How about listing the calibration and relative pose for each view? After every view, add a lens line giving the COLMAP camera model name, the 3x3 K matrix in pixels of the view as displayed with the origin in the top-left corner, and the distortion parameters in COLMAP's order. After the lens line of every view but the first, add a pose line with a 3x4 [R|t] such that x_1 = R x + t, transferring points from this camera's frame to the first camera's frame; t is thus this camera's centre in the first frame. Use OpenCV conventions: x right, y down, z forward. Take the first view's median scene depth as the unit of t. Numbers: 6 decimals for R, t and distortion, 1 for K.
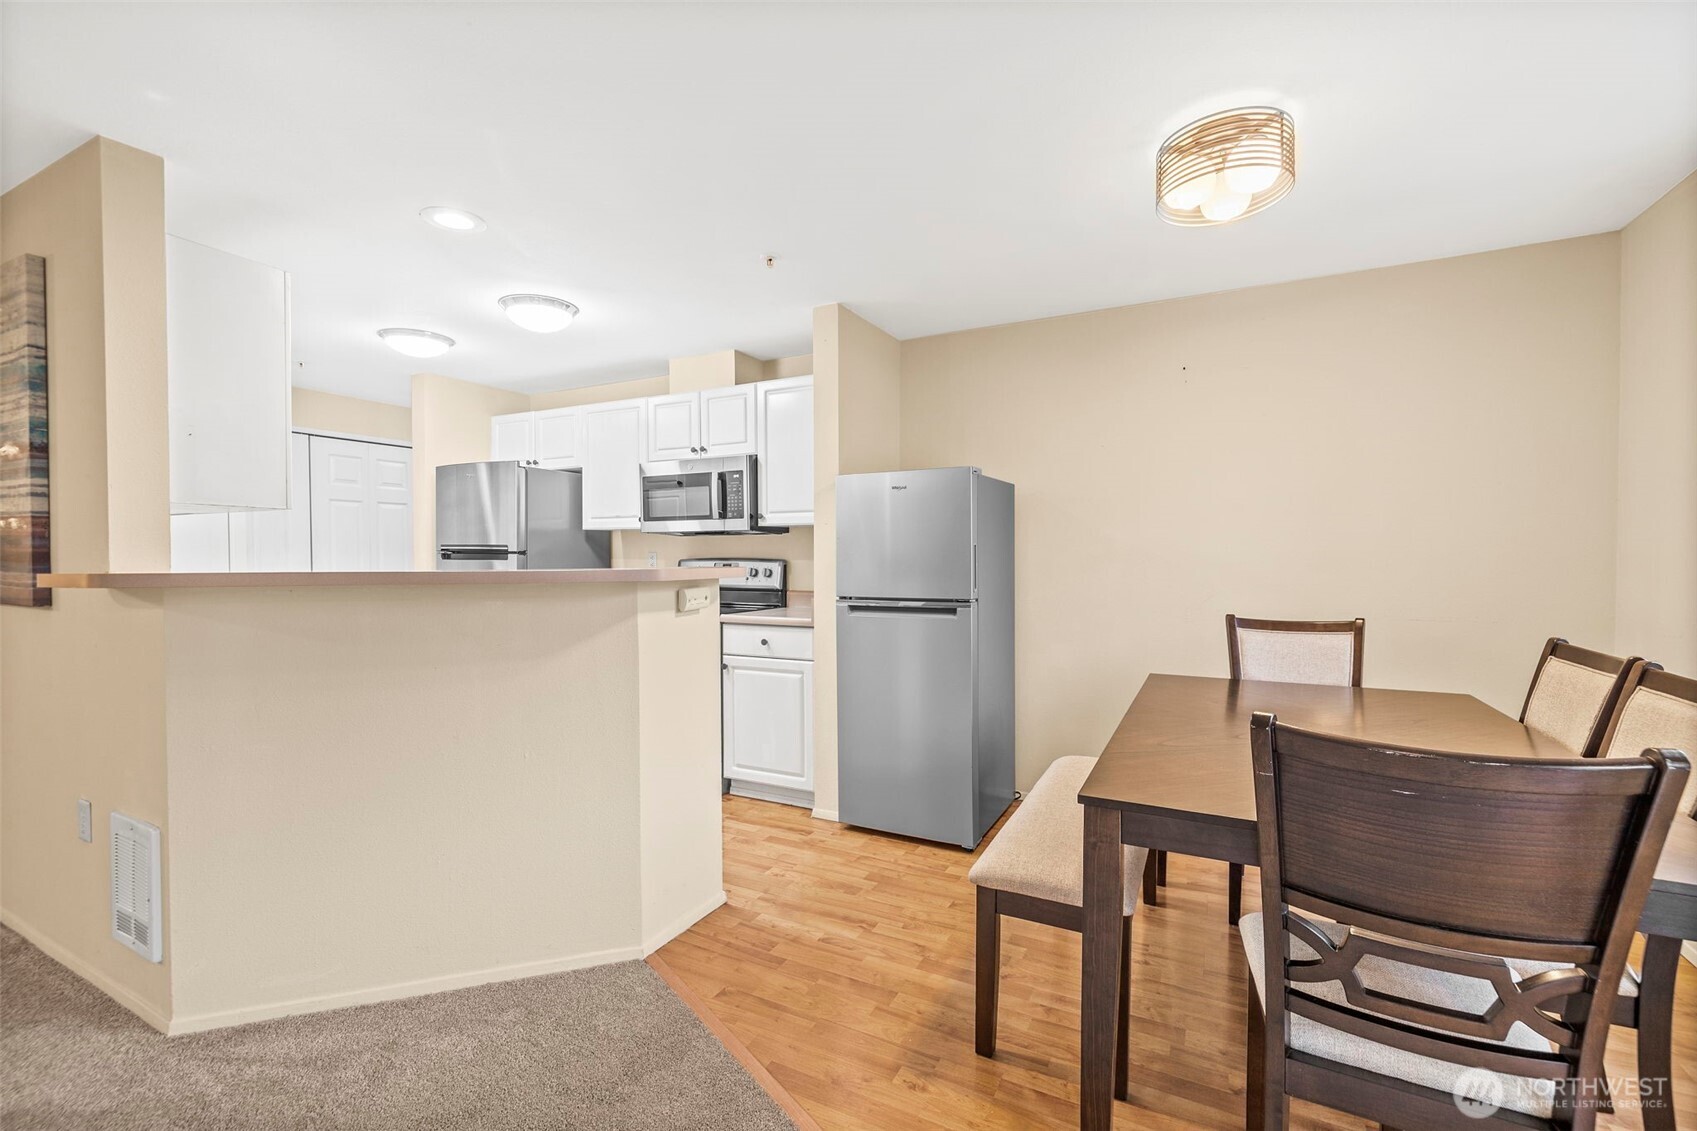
lens RADIAL K [[724.1, 0, 850.2], [0, 724.1, 568.1], [0, 0, 1]] dist [0.003007, -0.000006]
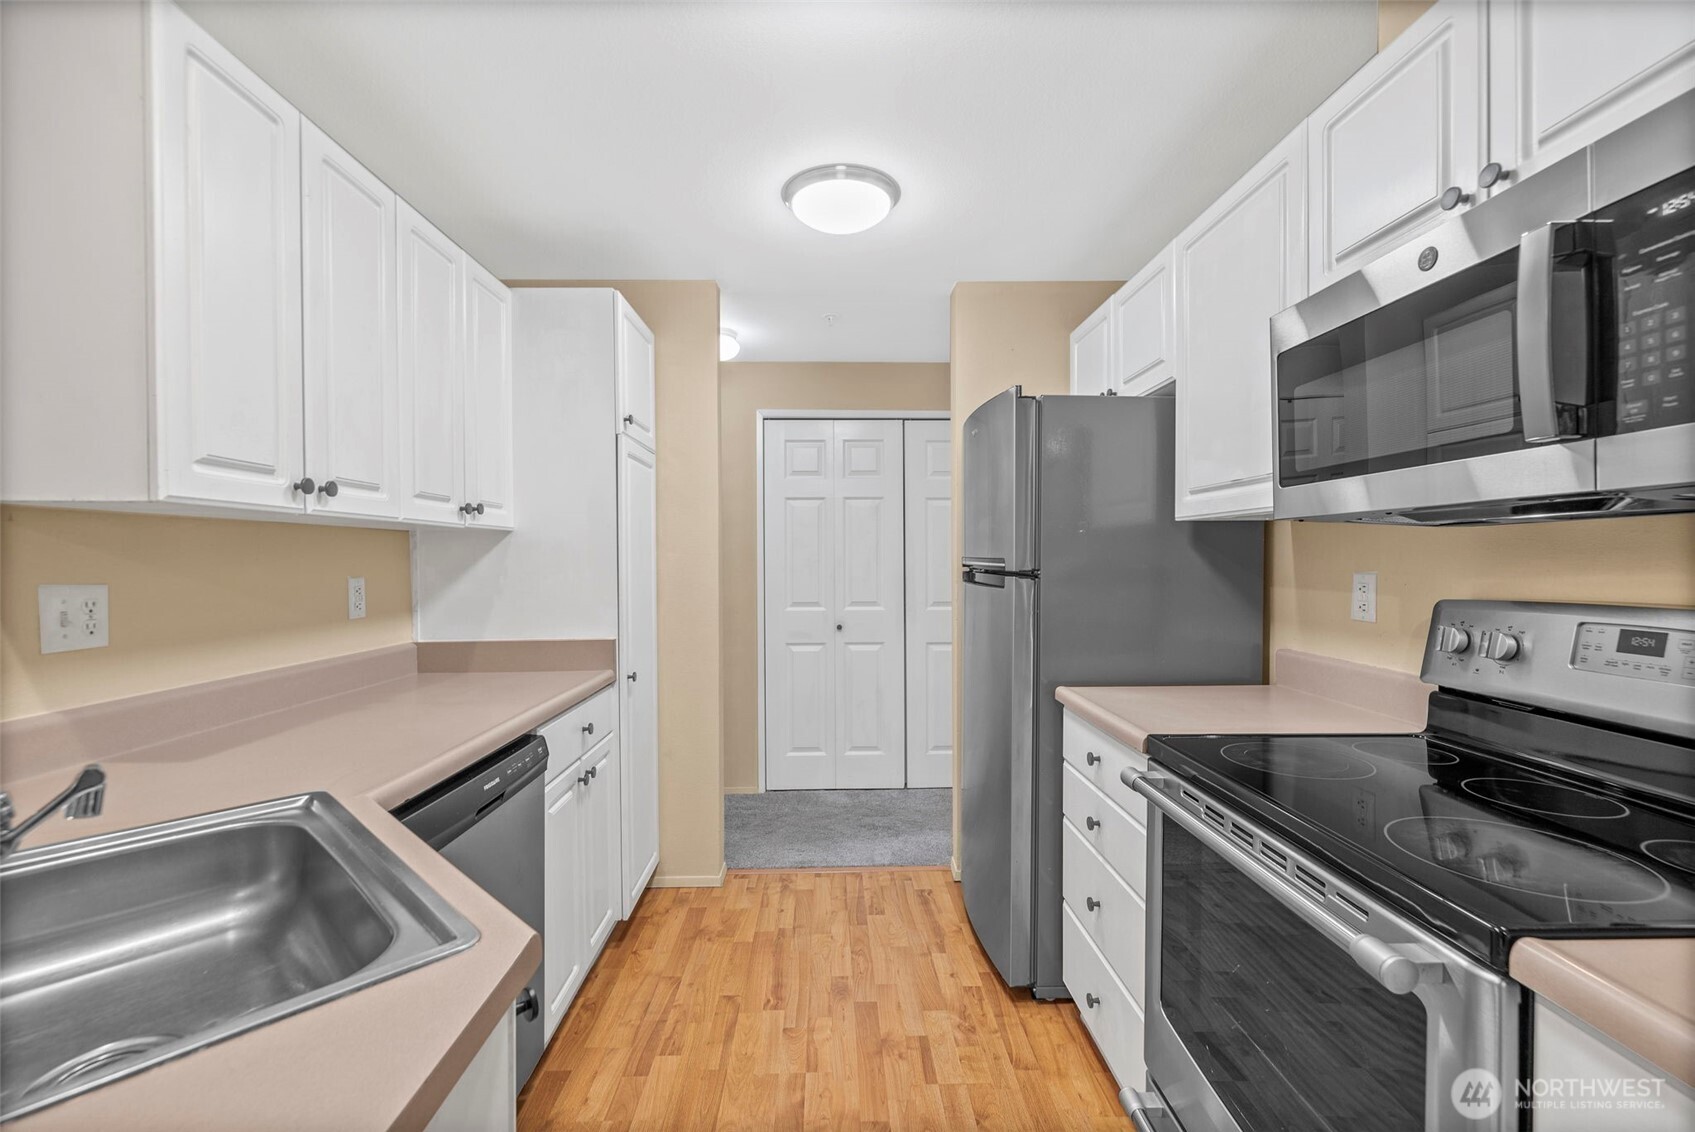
lens RADIAL K [[721.1, 0, 847.2], [0, 721.1, 560.5], [0, 0, 1]] dist [-0.002865, -0.000182]
pose [[0.482984, -0.001945, -0.875627, -0.161857], [-0.005299, 0.999973, -0.005143, -0.049576], [0.875613, 0.007124, 0.482960, 1.190697]]
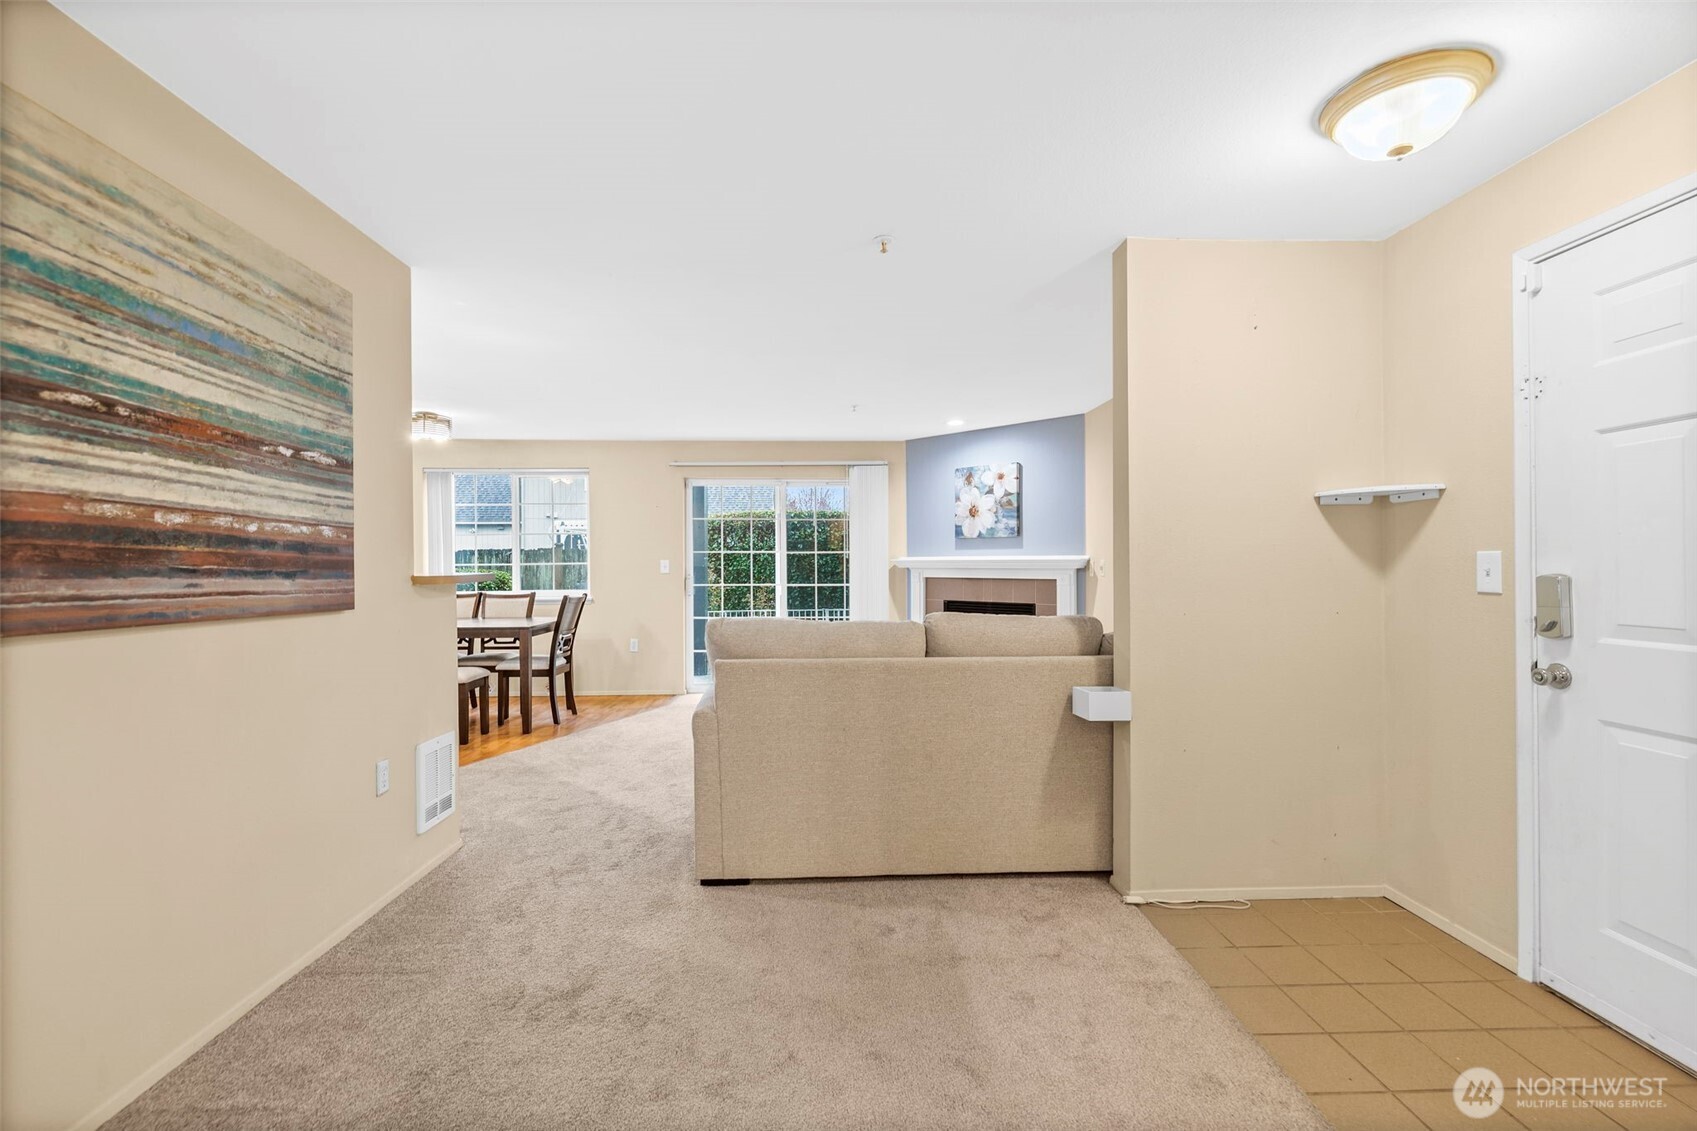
lens RADIAL K [[716.2, 0, 843.9], [0, 716.2, 565.9], [0, 0, 1]] dist [-0.001057, -0.000060]
pose [[-0.485266, 0.002674, 0.874362, -2.240449], [0.021195, 0.999737, 0.008706, -0.006511], [-0.874110, 0.022757, -0.485196, 0.803402]]
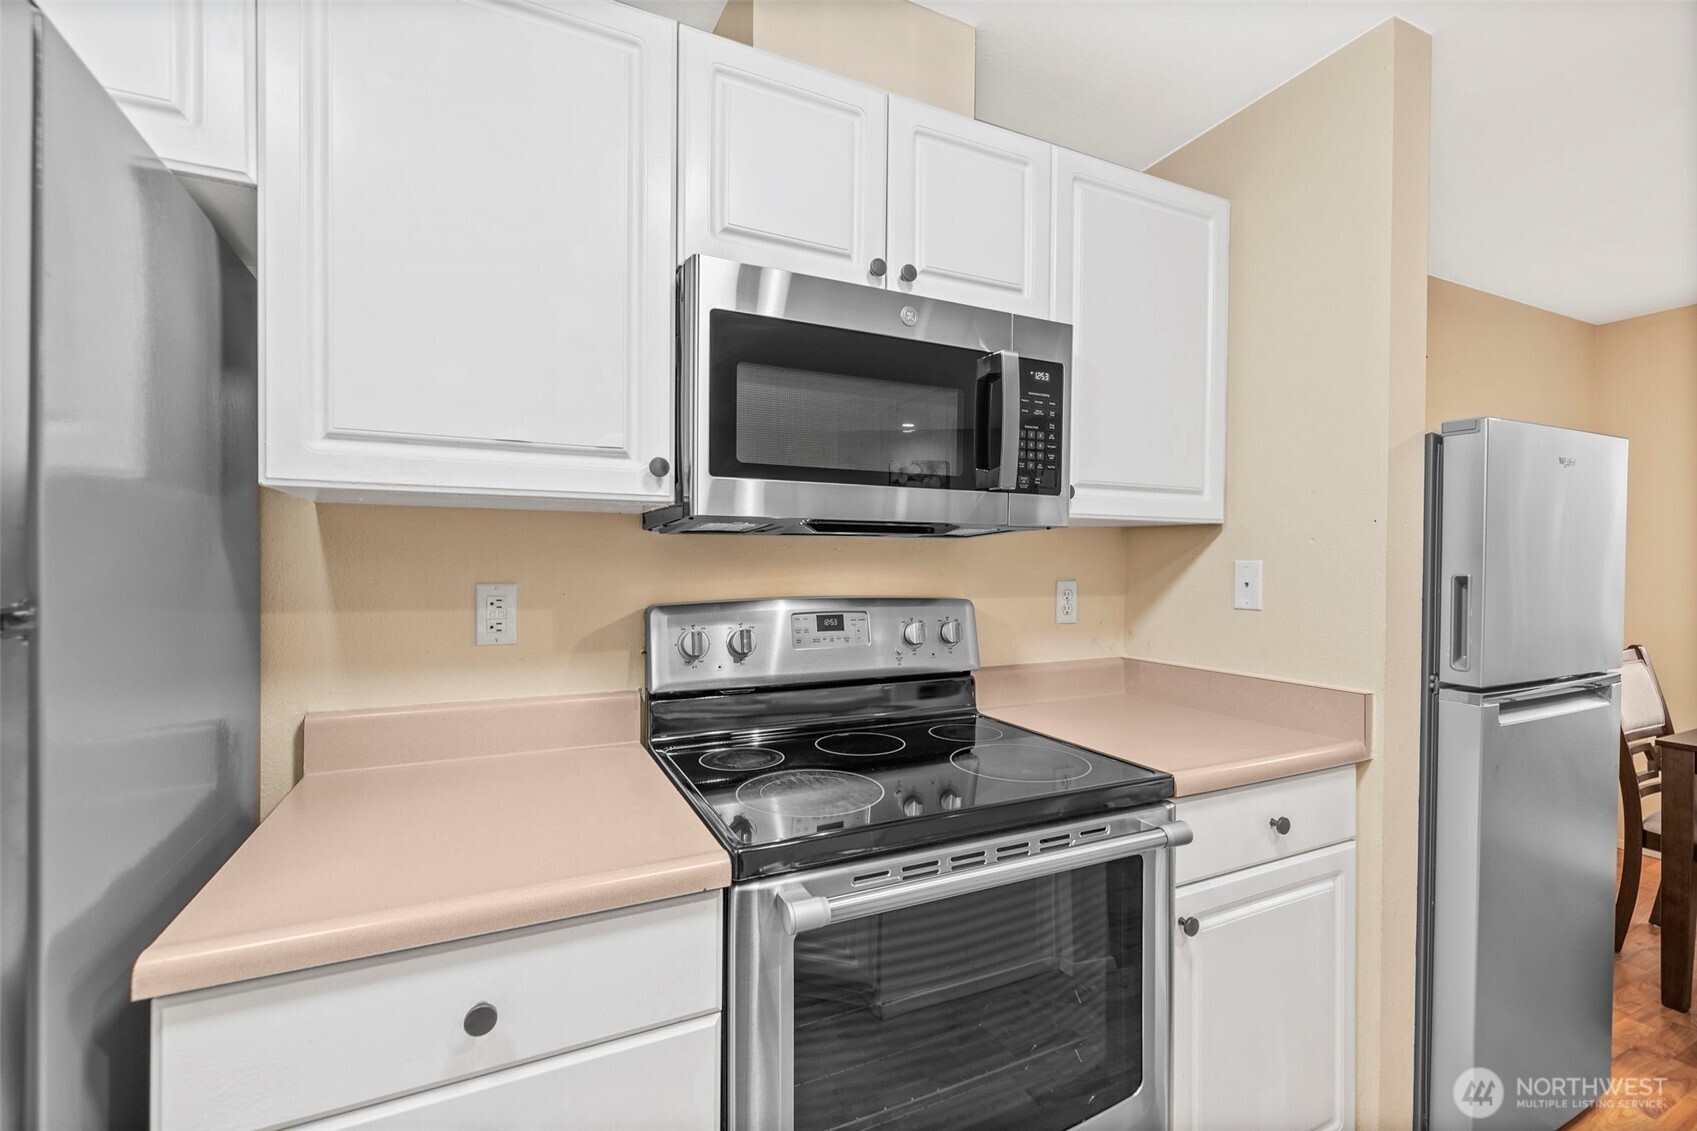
lens RADIAL K [[724.1, 0, 850.2], [0, 724.1, 568.1], [0, 0, 1]] dist [0.003007, -0.000006]
pose [[0.602326, -0.004262, 0.798239, -0.840921], [0.008564, 0.999963, -0.001123, -0.052459], [-0.798204, 0.007513, 0.602340, 1.429390]]
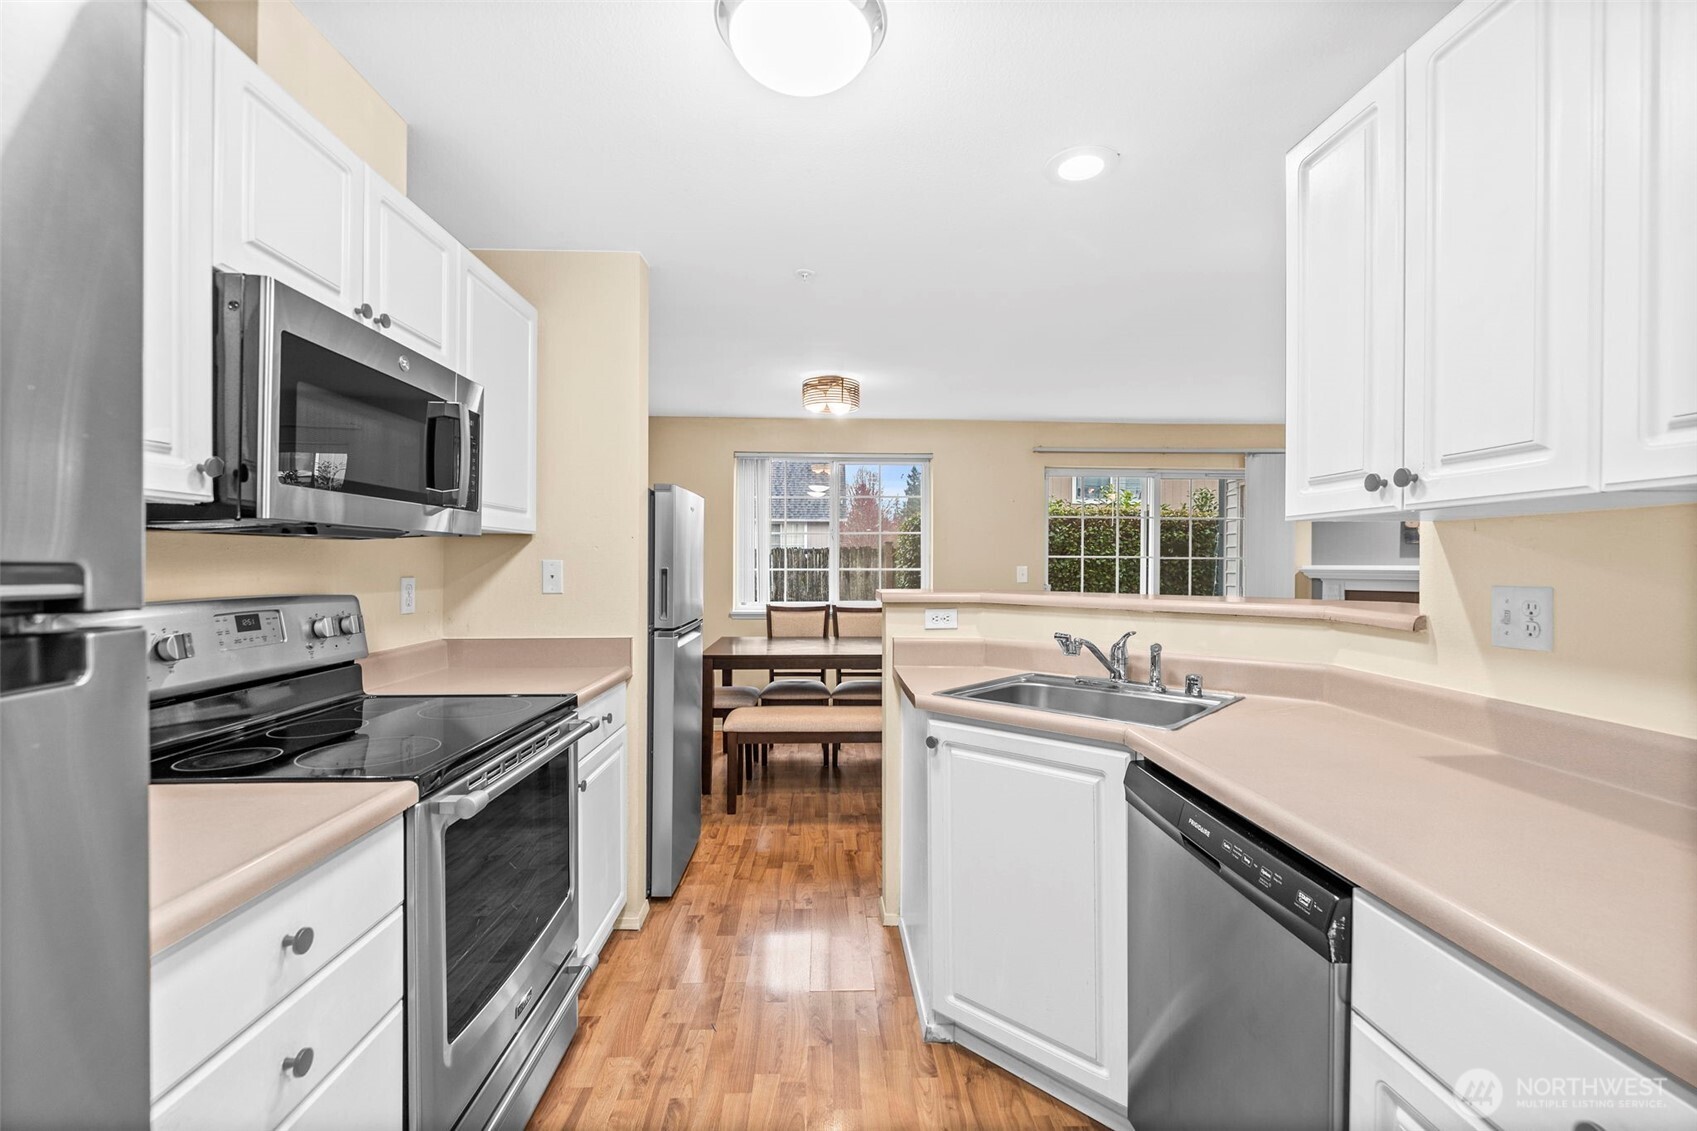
lens RADIAL K [[724.1, 0, 850.2], [0, 724.1, 568.1], [0, 0, 1]] dist [0.003007, -0.000006]
pose [[-0.491186, -0.006817, 0.871028, -1.171018], [0.012775, 0.999805, 0.015029, -0.055998], [-0.870961, 0.018509, -0.491004, 1.692624]]
